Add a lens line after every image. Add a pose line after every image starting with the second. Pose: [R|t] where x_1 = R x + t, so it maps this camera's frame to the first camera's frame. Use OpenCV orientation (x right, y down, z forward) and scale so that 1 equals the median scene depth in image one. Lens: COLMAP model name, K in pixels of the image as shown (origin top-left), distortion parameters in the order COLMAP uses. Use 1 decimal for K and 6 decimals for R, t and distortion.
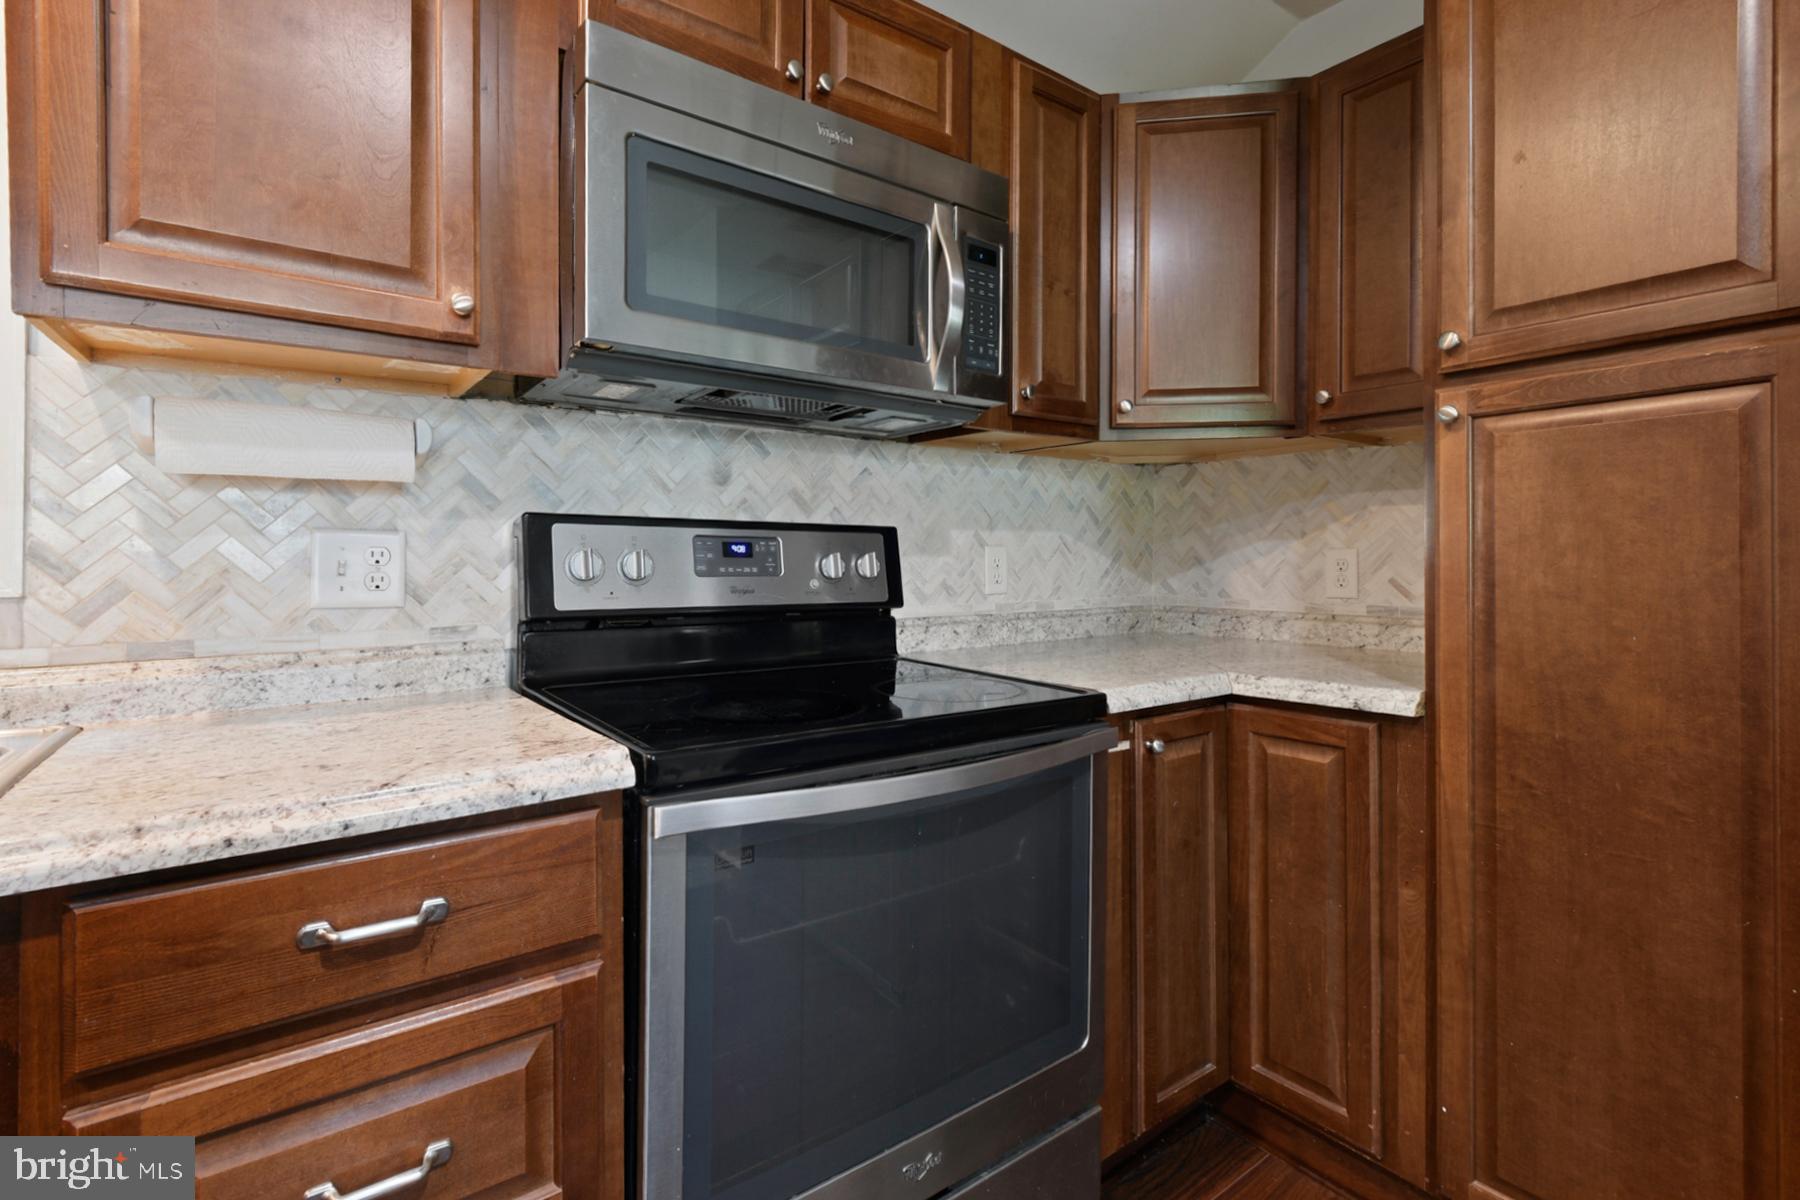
lens RADIAL K [[828.0, 0, 888.8], [0, 828.0, 564.5], [0, 0, 1]] dist [0.001943, -0.000301]
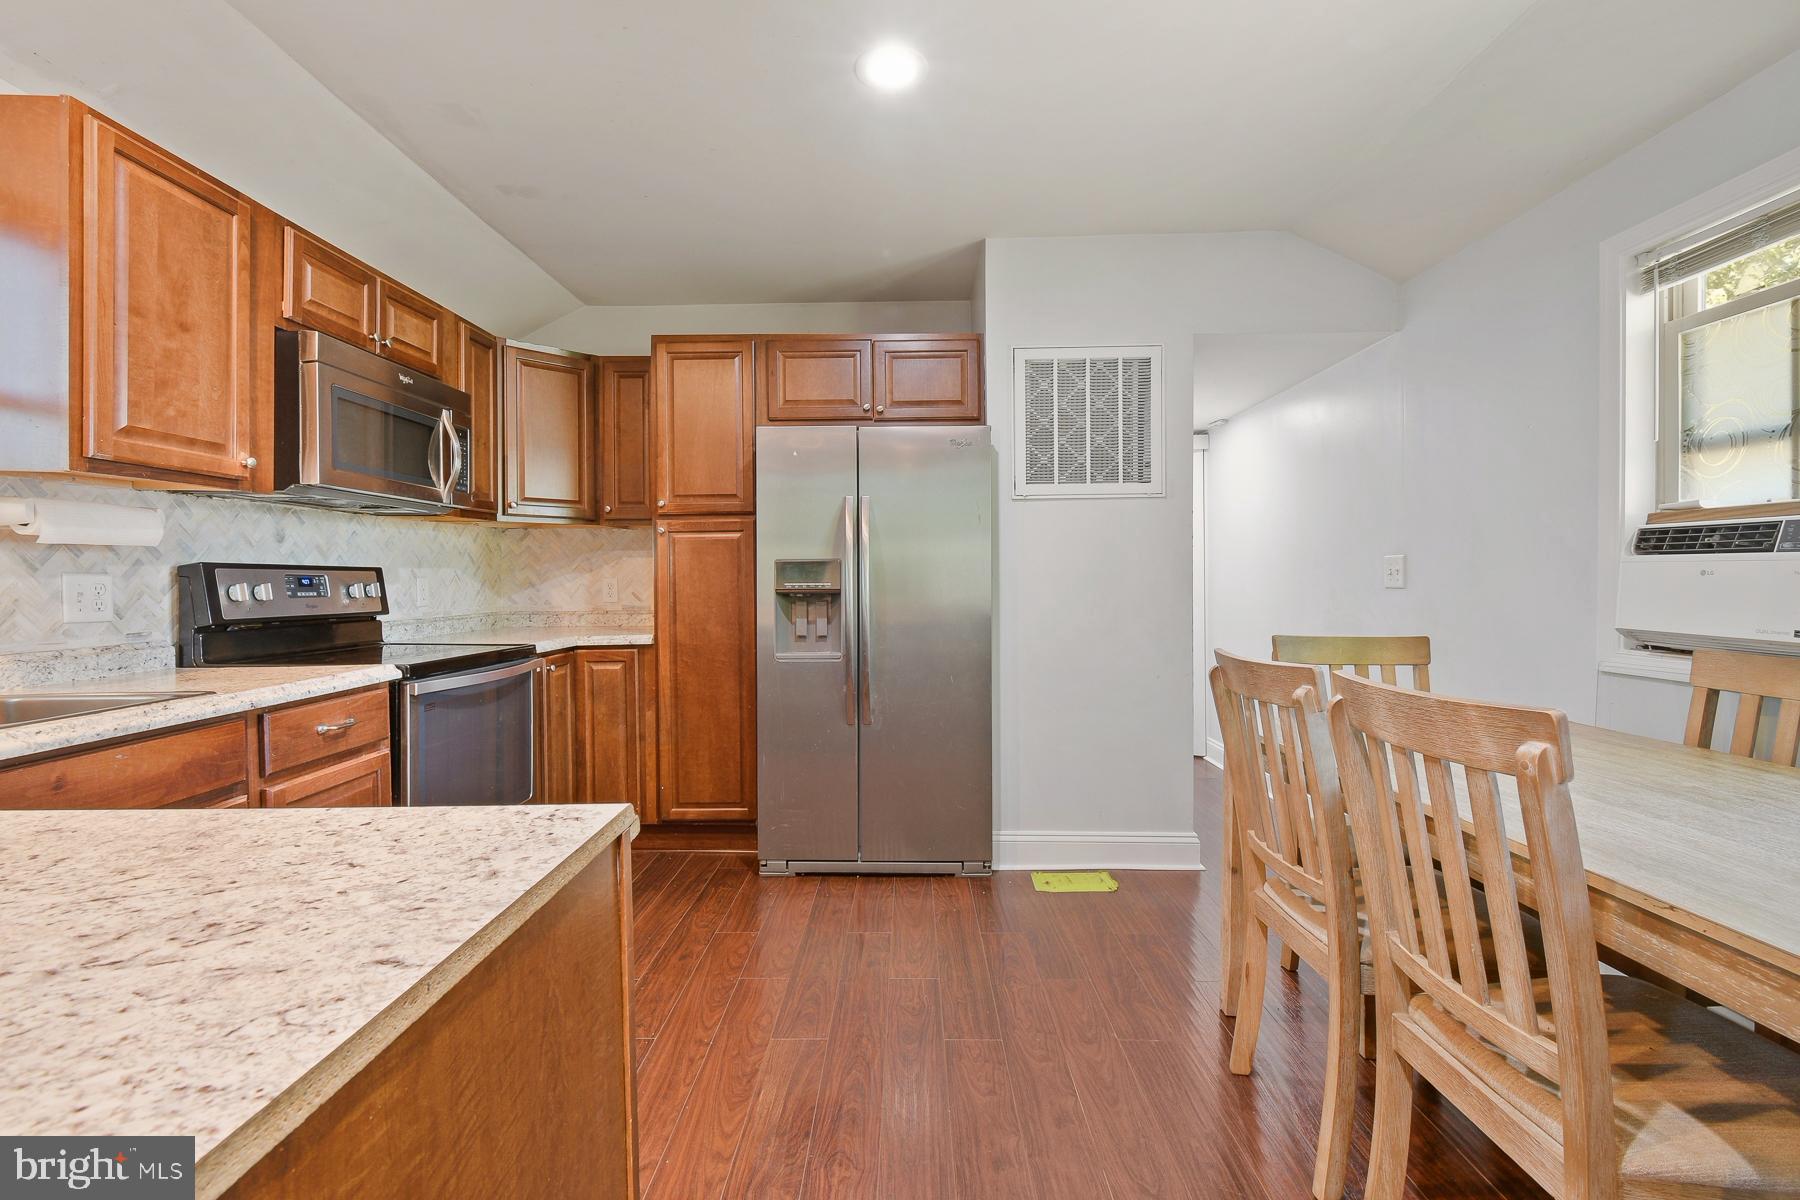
lens RADIAL K [[803.2, 0, 898.2], [0, 803.2, 584.7], [0, 0, 1]] dist [0.001621, -0.001170]
pose [[0.607439, -0.011683, 0.794280, -0.833246], [0.010337, 0.999923, 0.006803, -0.012419], [-0.794299, 0.004078, 0.607514, -1.071268]]
